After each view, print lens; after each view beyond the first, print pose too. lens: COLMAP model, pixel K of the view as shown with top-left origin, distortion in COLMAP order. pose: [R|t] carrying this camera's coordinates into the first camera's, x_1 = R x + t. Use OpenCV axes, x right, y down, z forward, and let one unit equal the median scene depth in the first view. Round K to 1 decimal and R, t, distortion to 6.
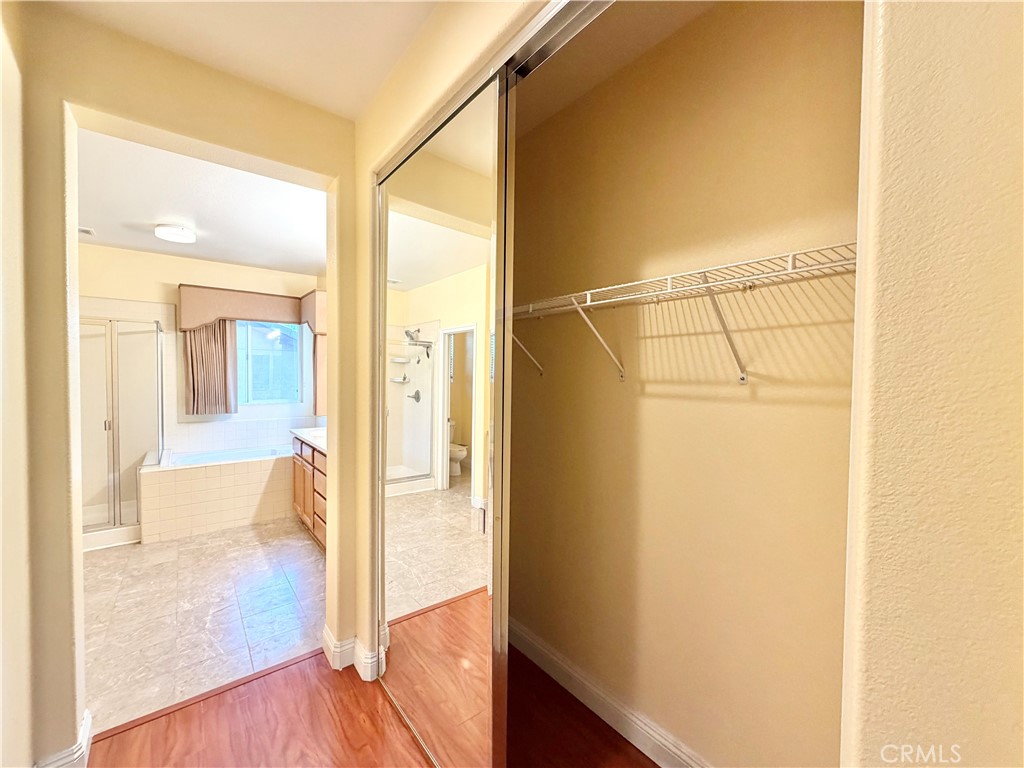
lens RADIAL K [[408.9, 0, 511.8], [0, 408.9, 386.0], [0, 0, 1]] dist [-0.005313, 0.001024]
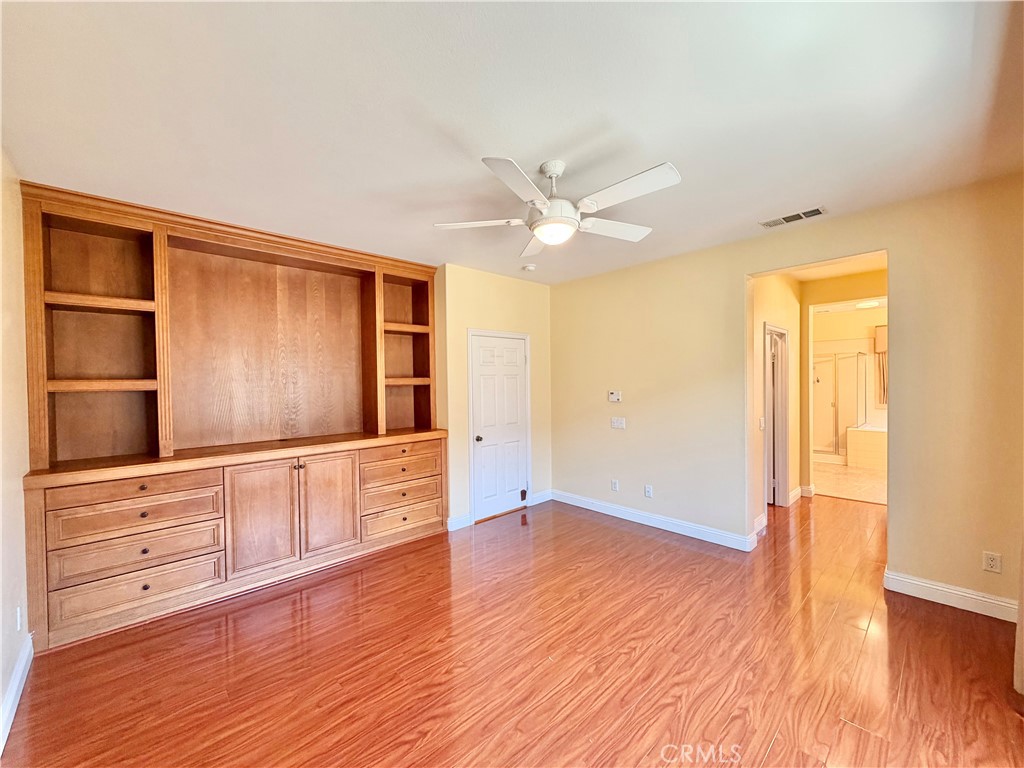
lens RADIAL K [[408.9, 0, 512.1], [0, 408.9, 385.5], [0, 0, 1]] dist [-0.005313, 0.001024]
pose [[0.068451, -0.002212, -0.997652, 1.876432], [-0.013310, 0.999907, -0.003130, 0.049020], [0.997566, 0.013493, 0.068415, -1.505346]]
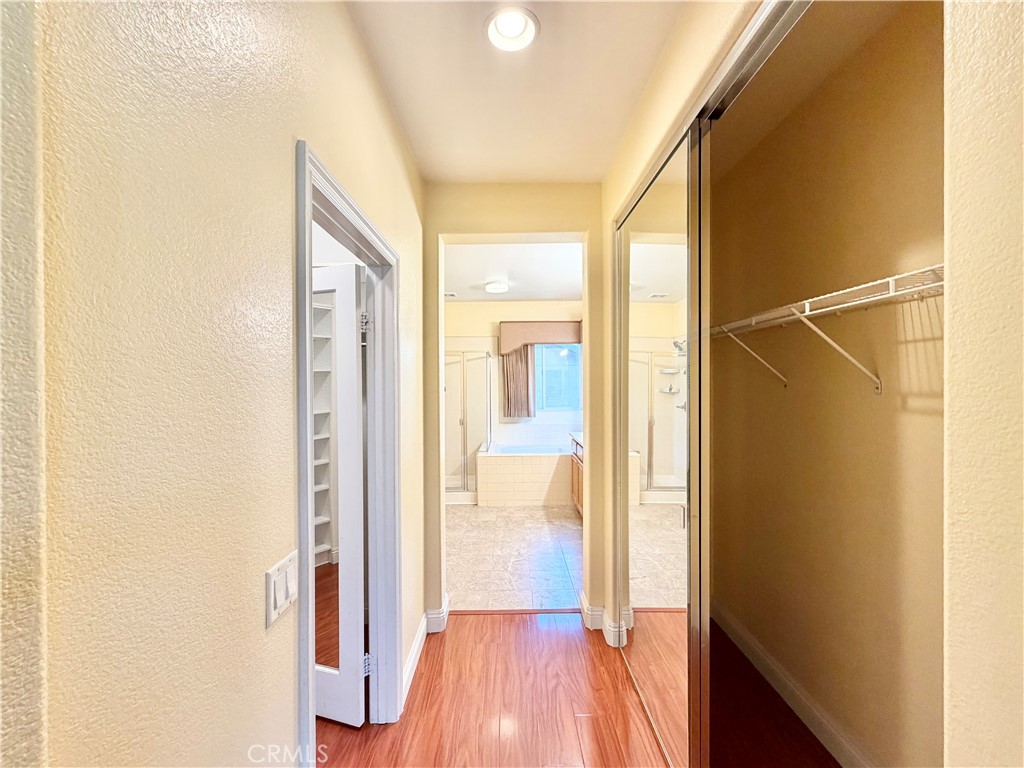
lens RADIAL K [[408.9, 0, 510.0], [0, 408.9, 386.3], [0, 0, 1]] dist [-0.005313, 0.001024]
pose [[0.781142, -0.011930, -0.624239, 0.167866], [-0.002123, 0.999761, -0.021764, -0.006004], [0.624349, 0.018326, 0.780930, -0.125280]]
